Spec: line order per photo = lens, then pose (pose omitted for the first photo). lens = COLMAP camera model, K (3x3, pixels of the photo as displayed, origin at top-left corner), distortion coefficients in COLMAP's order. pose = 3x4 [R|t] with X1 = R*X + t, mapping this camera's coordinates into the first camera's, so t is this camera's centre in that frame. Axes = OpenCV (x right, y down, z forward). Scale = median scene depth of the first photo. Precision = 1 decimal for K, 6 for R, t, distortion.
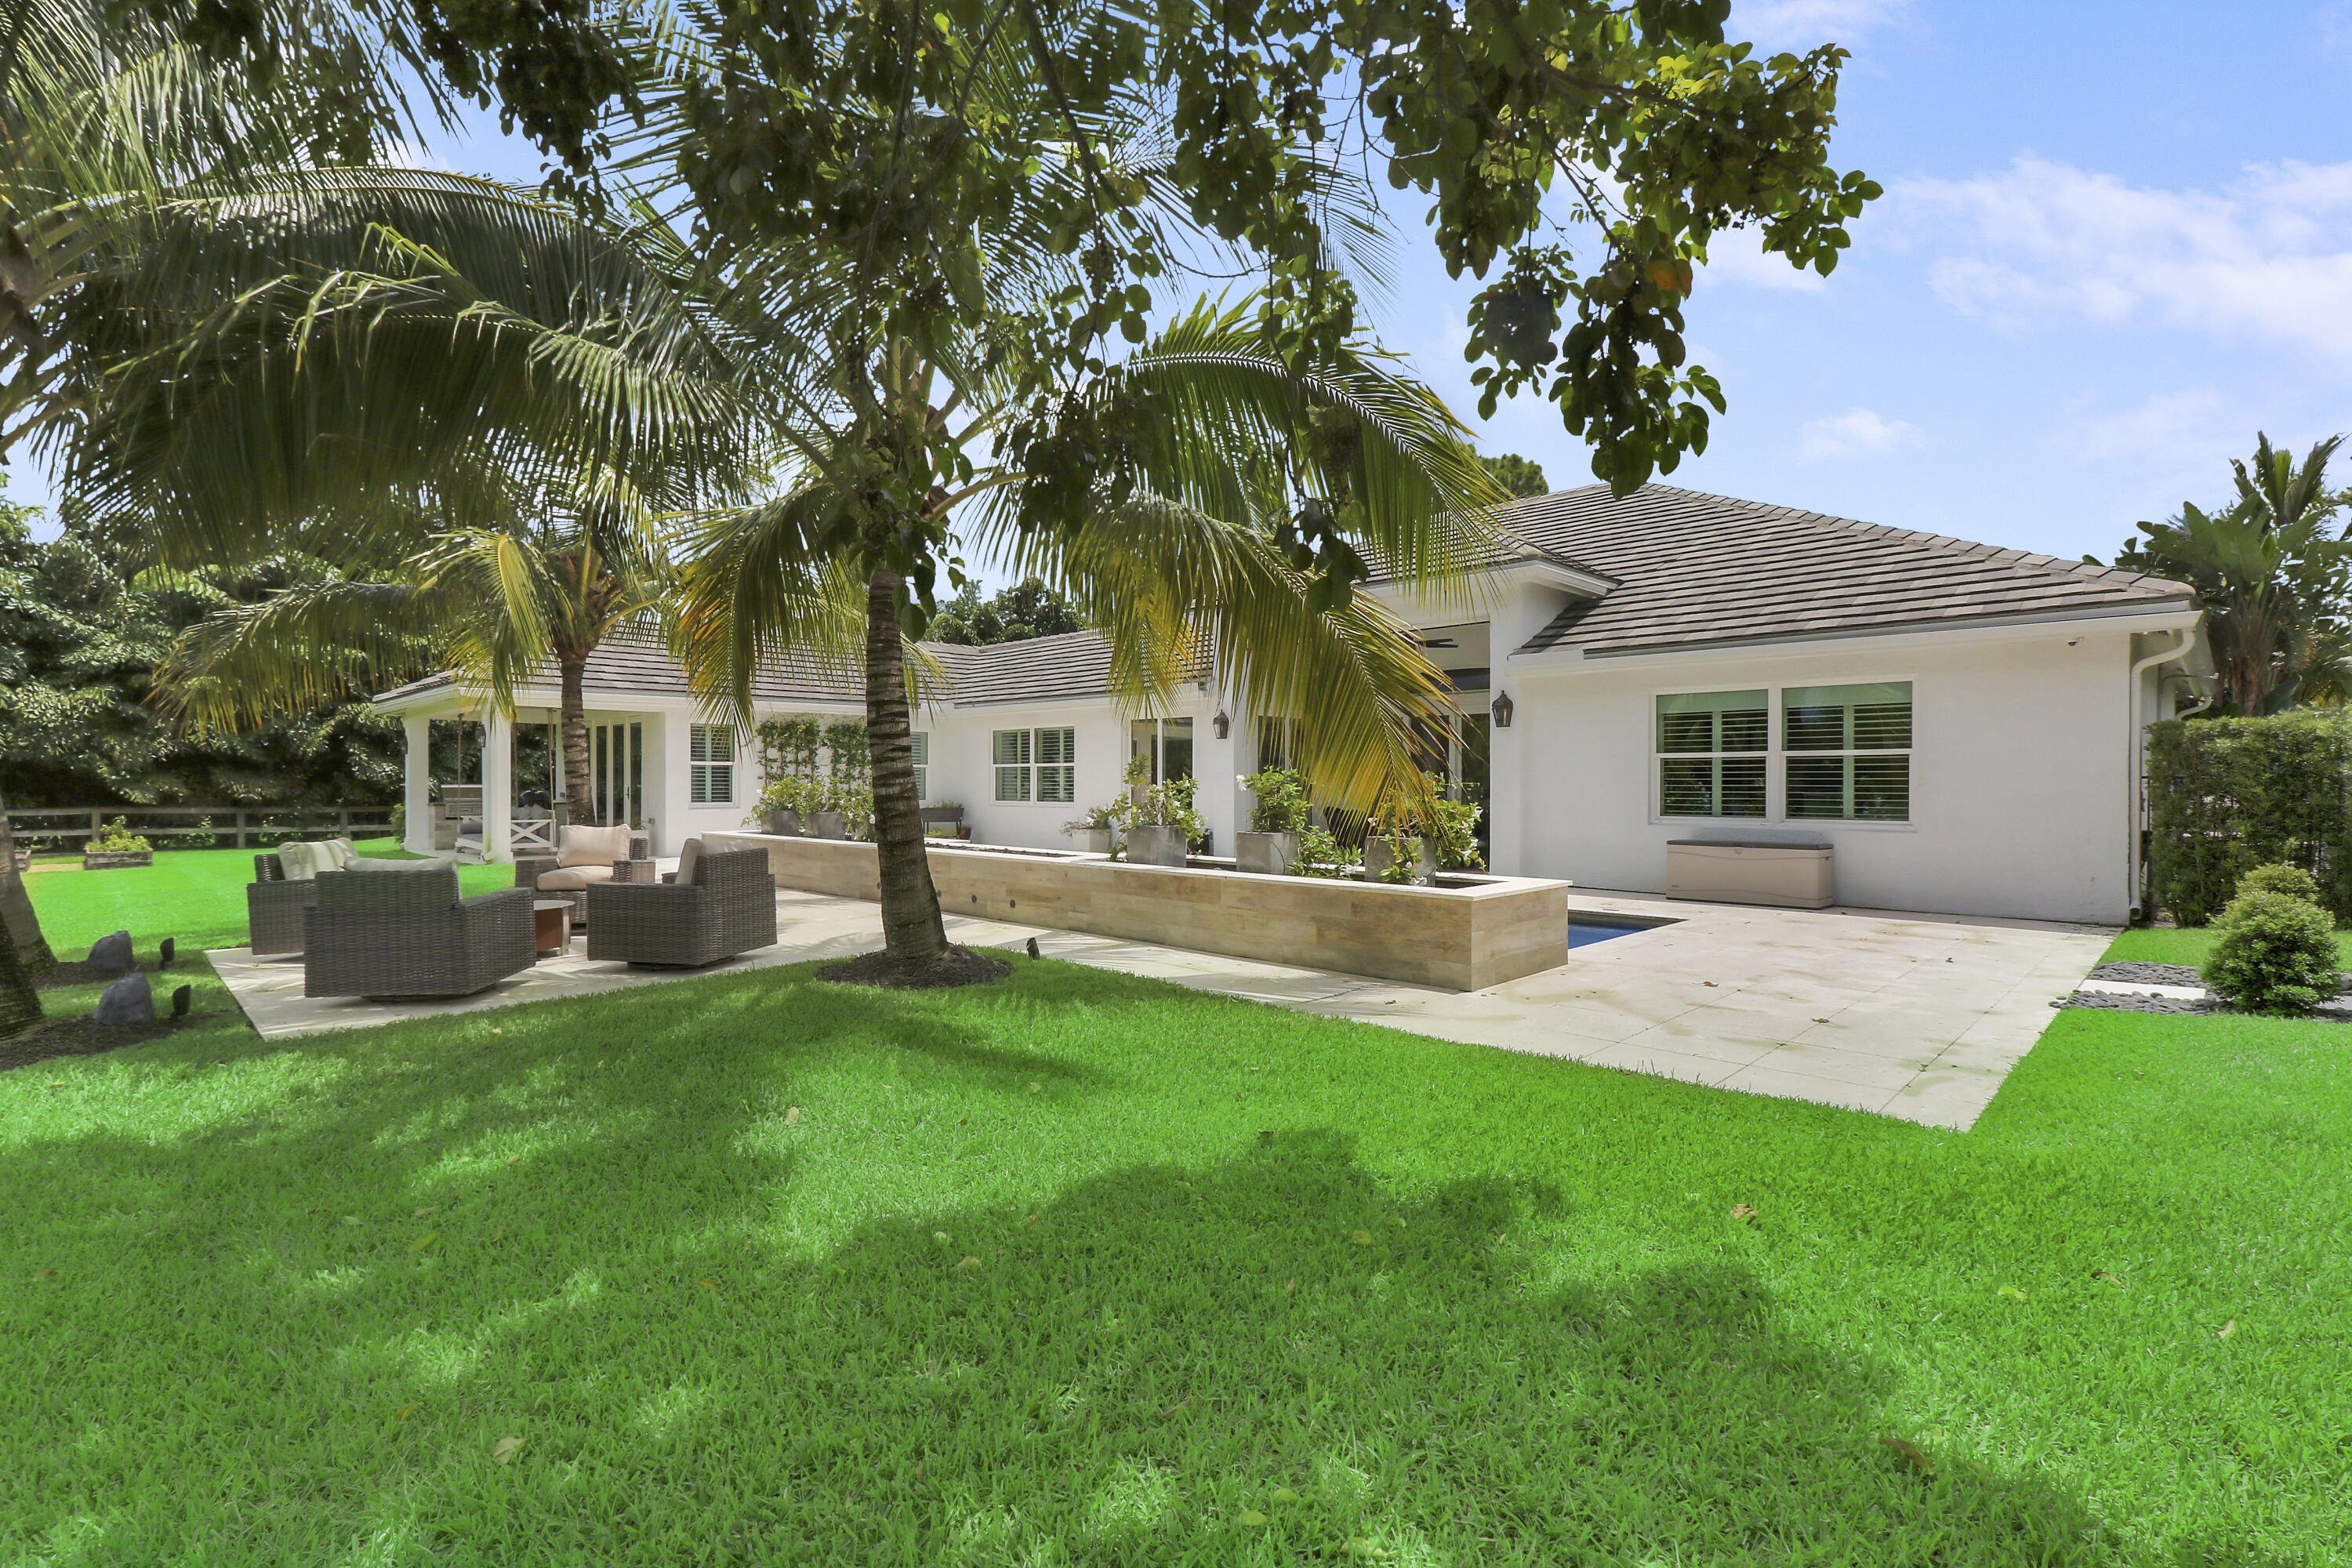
lens RADIAL K [[1132.4, 0, 1176.0], [0, 1132.4, 784.0], [0, 0, 1]] dist [0.000526, 0.000135]
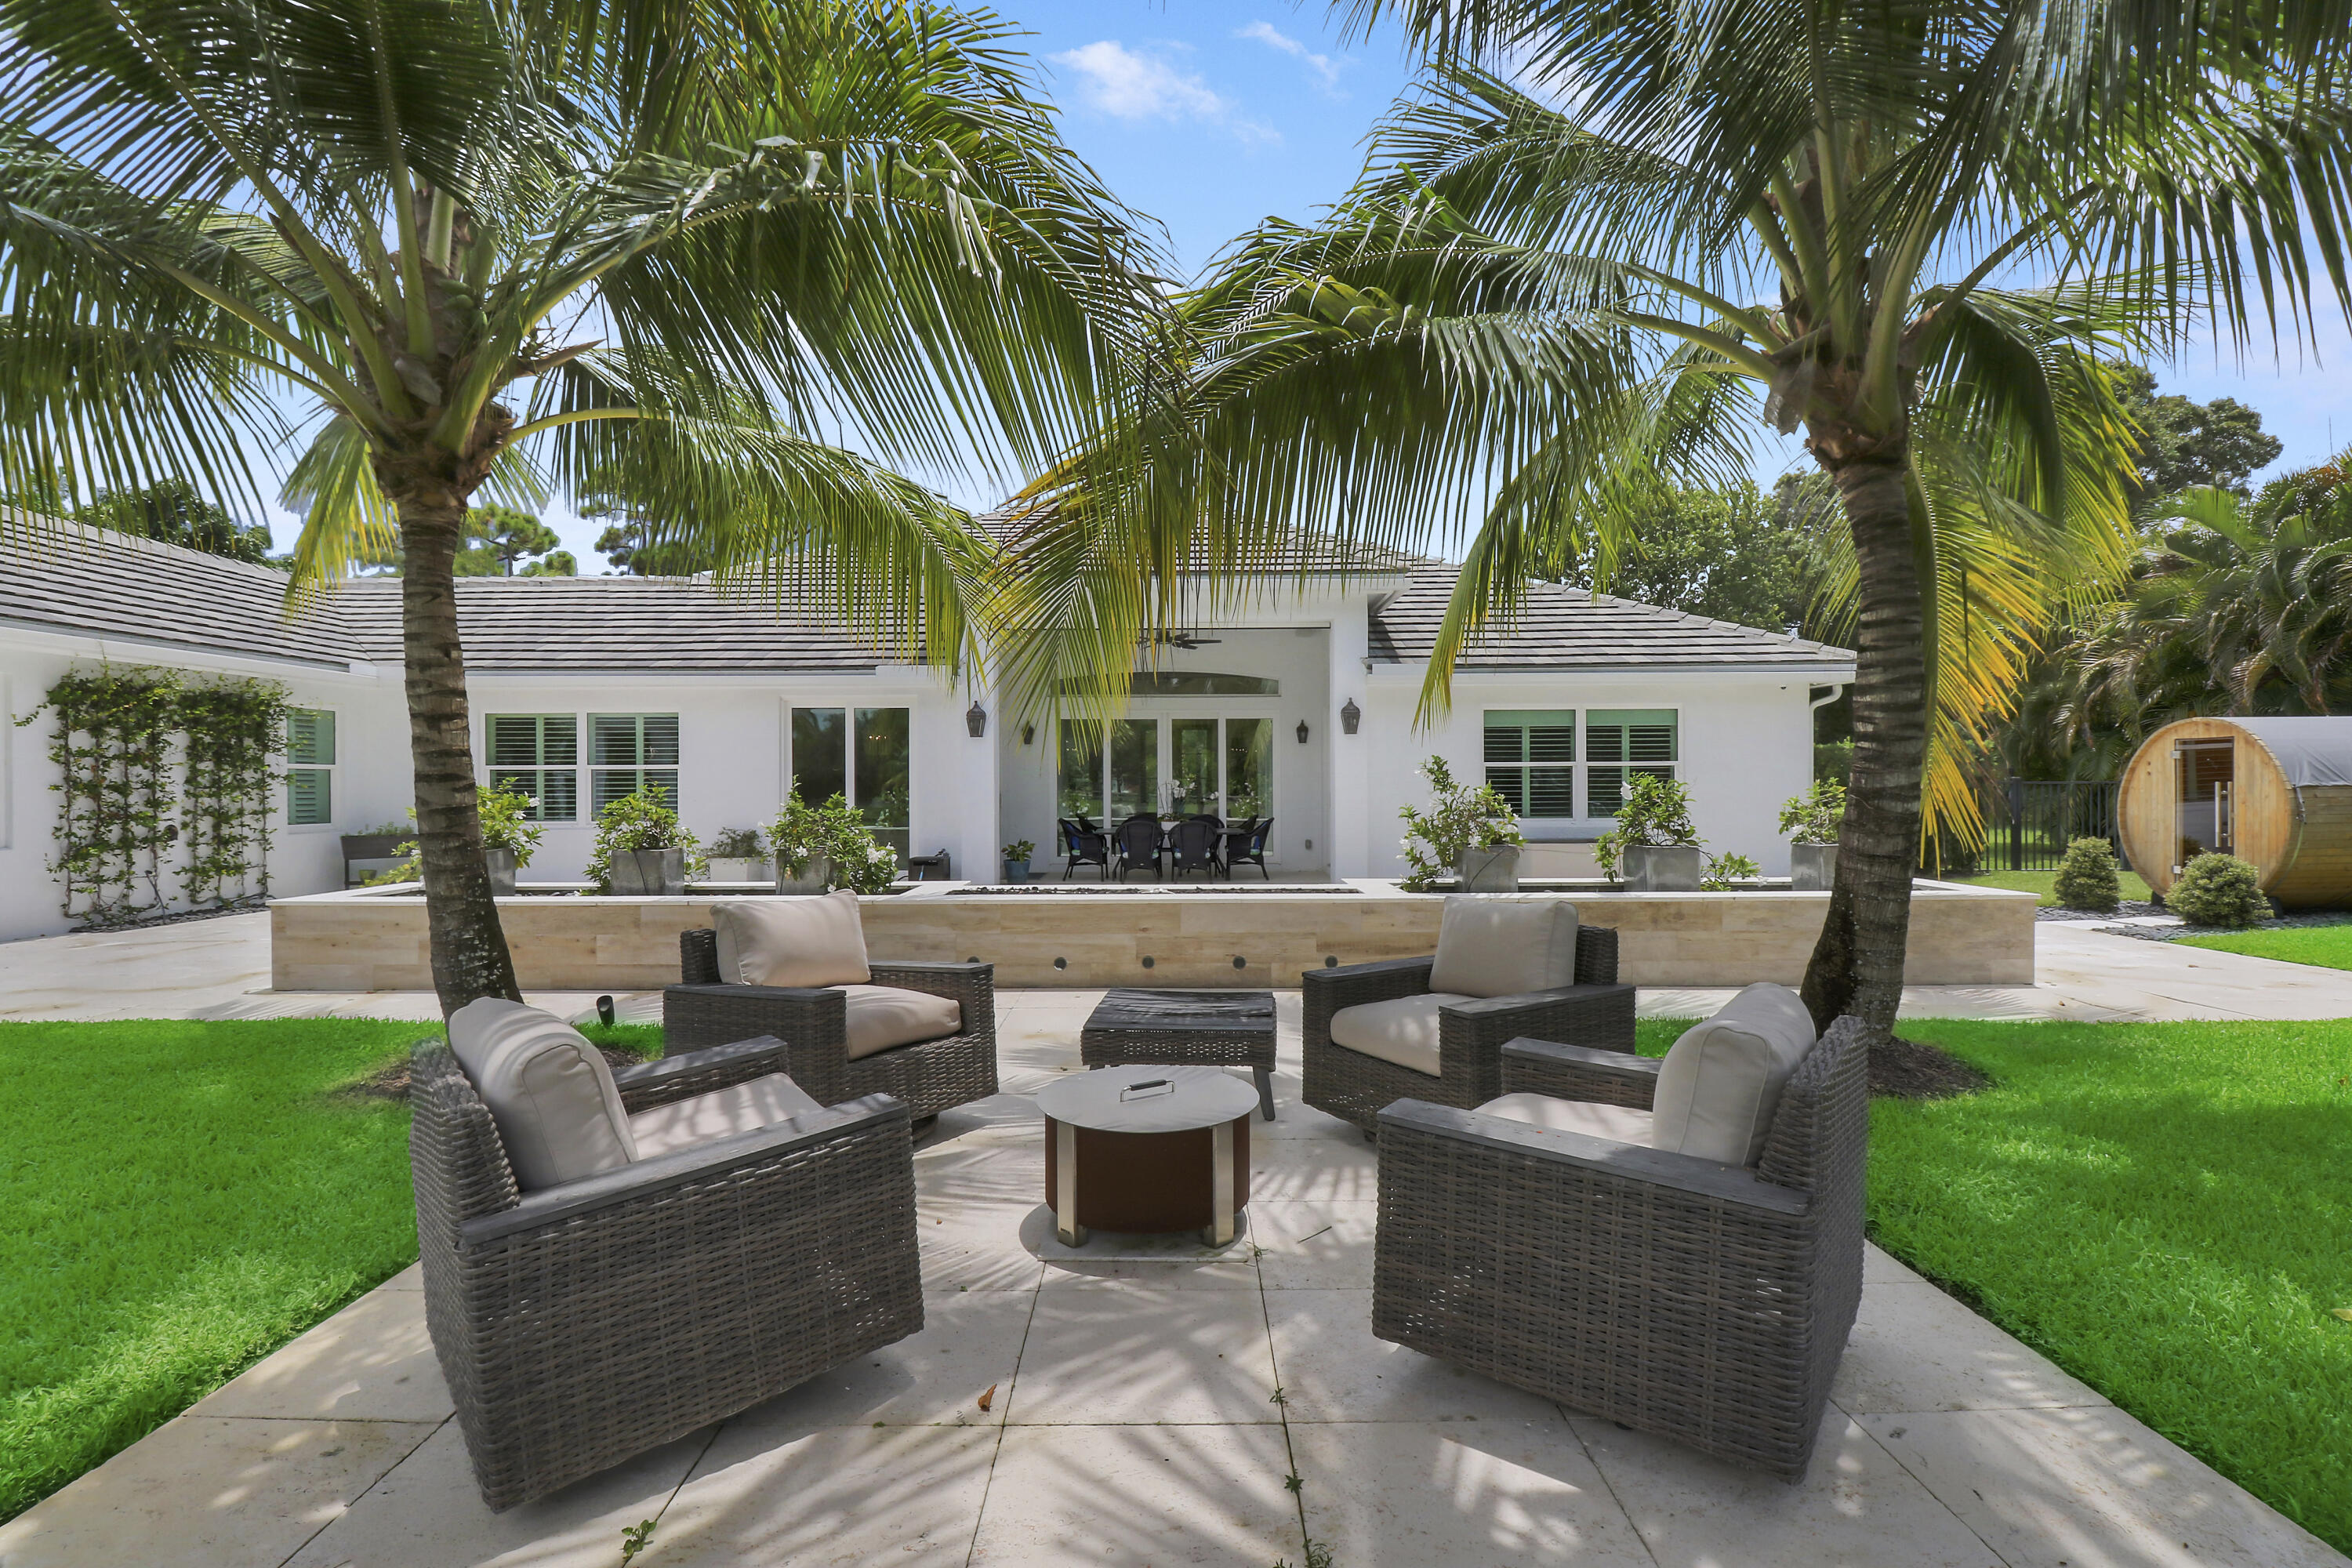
lens RADIAL K [[1083.1, 0, 1176.7], [0, 1083.1, 791.6], [0, 0, 1]] dist [0.001149, -0.015233]
pose [[0.697606, -0.005443, 0.716461, -0.357500], [0.006614, 0.999977, 0.001156, -0.000844], [-0.716451, 0.003933, 0.697626, 0.309340]]
